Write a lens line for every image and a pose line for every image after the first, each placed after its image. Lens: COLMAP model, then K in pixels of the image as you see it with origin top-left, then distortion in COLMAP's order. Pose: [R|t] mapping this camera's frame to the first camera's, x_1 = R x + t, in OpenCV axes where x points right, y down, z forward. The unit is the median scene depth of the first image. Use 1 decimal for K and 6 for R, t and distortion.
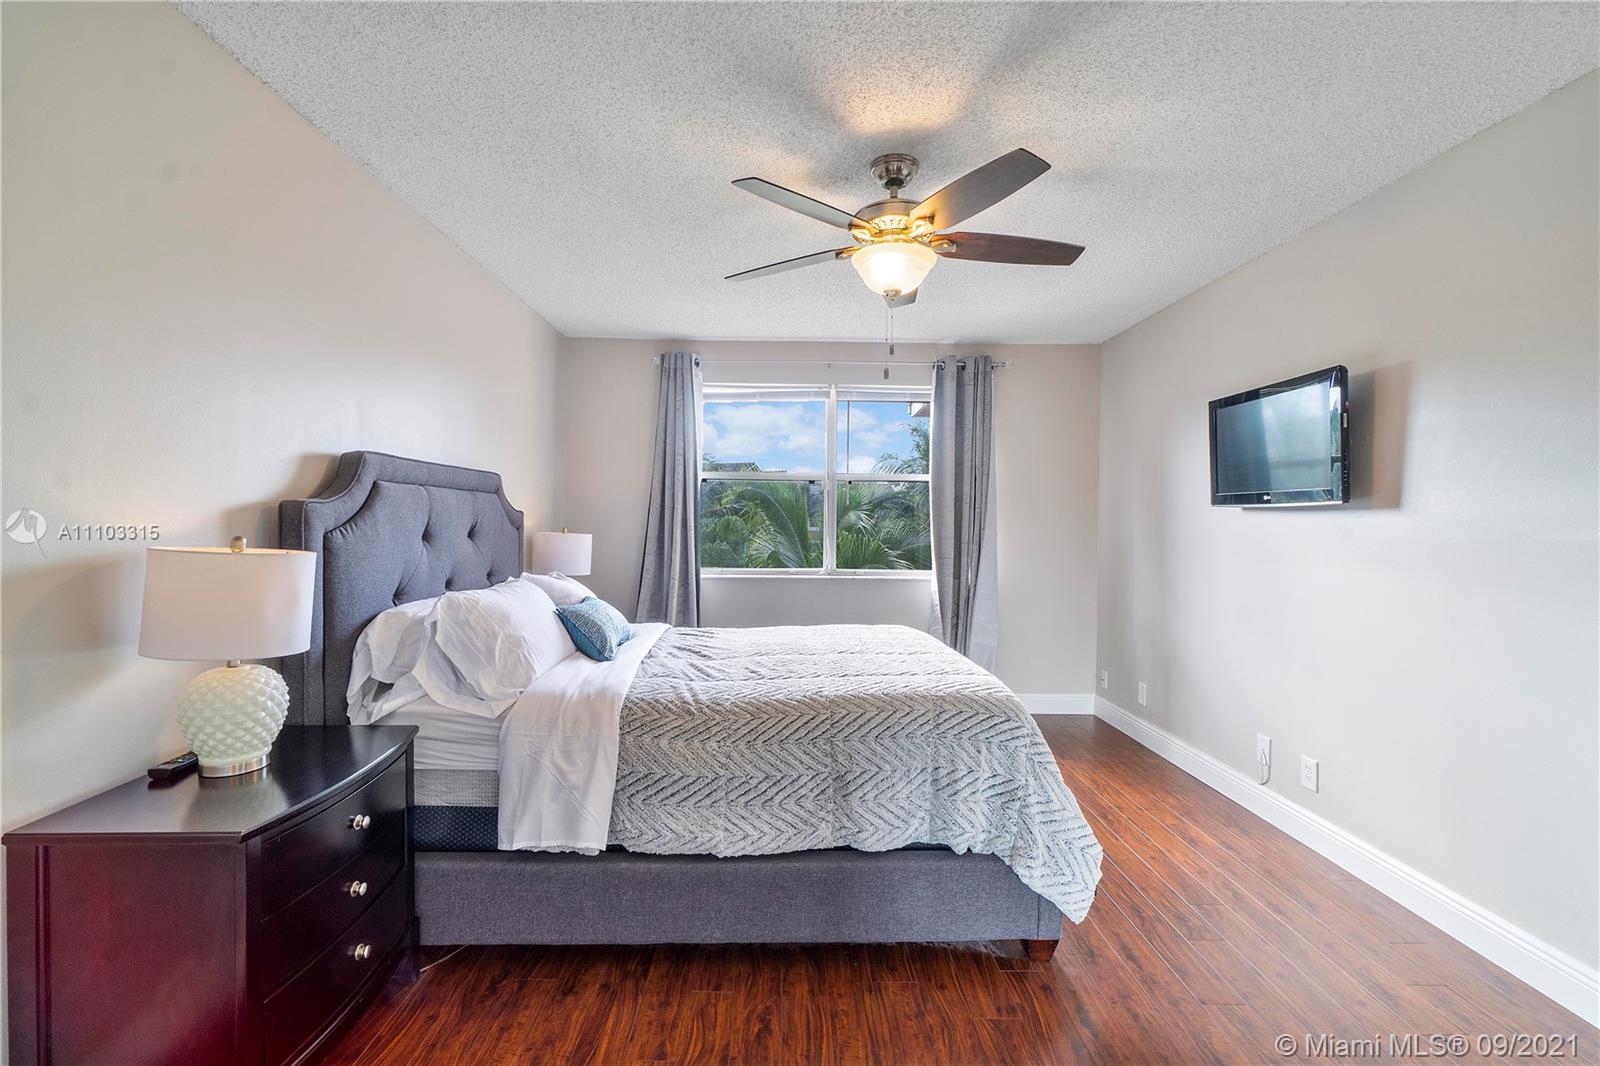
lens RADIAL K [[686.8, 0, 786.2], [0, 686.8, 544.4], [0, 0, 1]] dist [-0.003322, -0.000083]
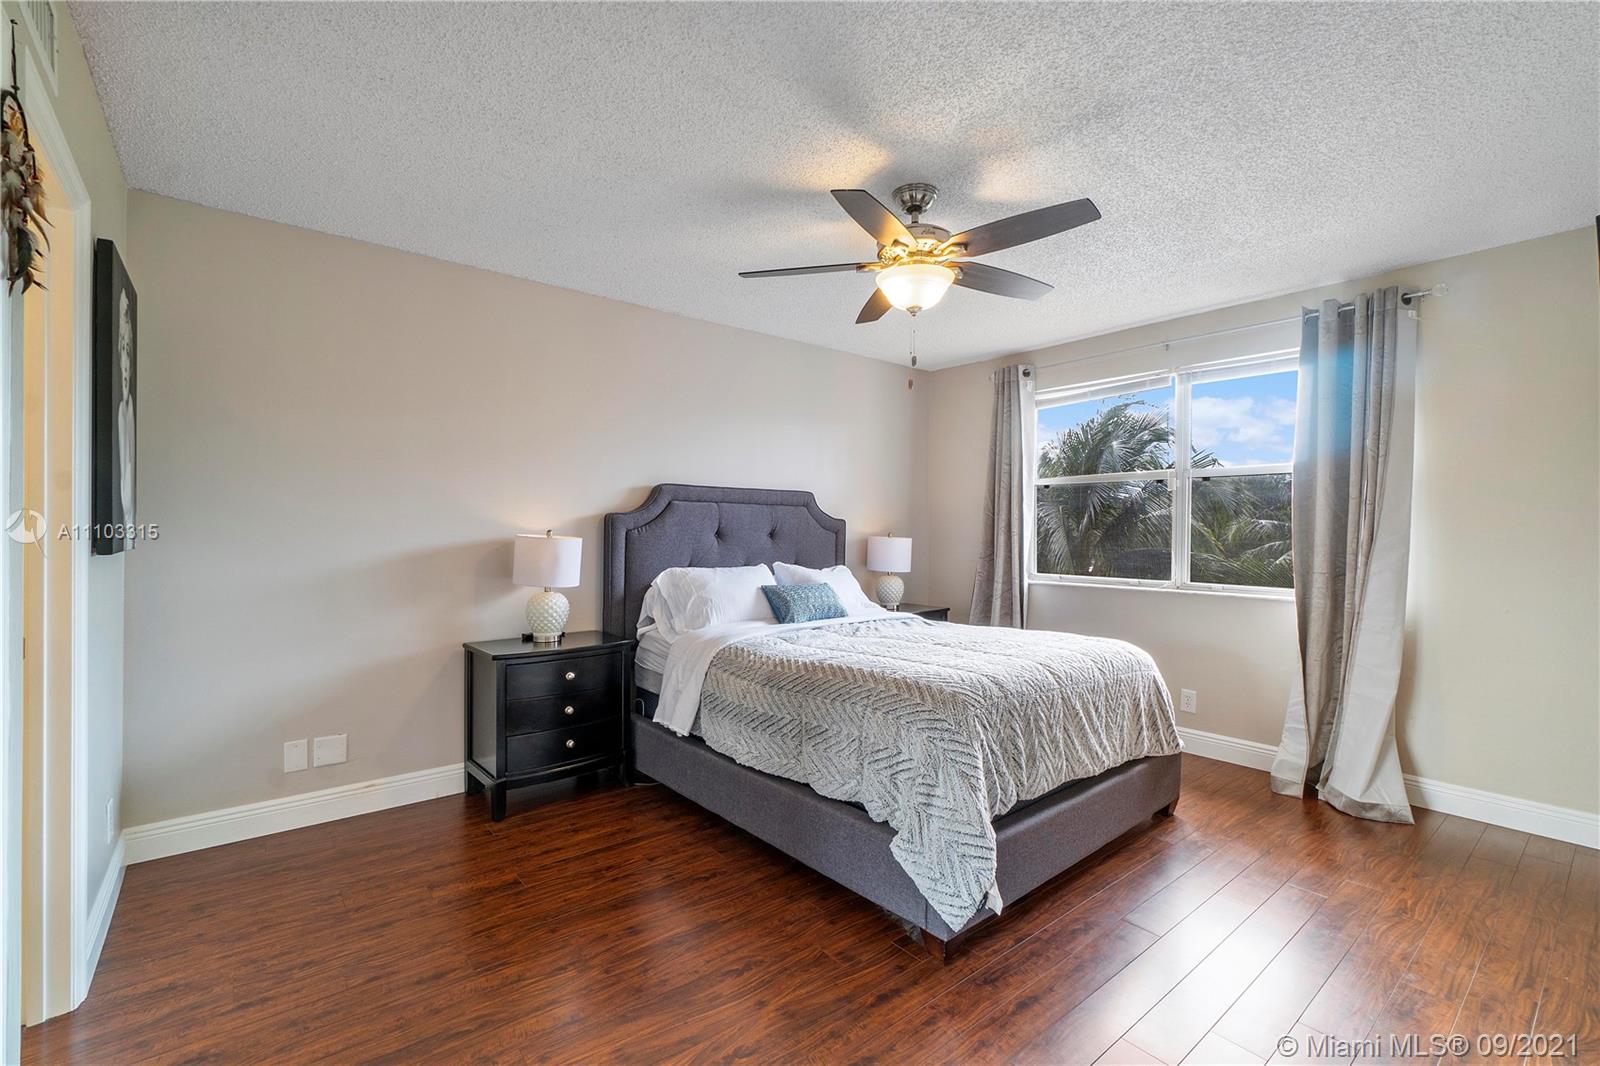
lens RADIAL K [[686.8, 0, 786.2], [0, 686.8, 544.4], [0, 0, 1]] dist [-0.003322, -0.000083]
pose [[0.623681, 0.009138, -0.781626, 0.971603], [-0.028240, 0.999542, -0.010848, 0.027143], [0.781169, 0.028839, 0.623654, 0.188861]]
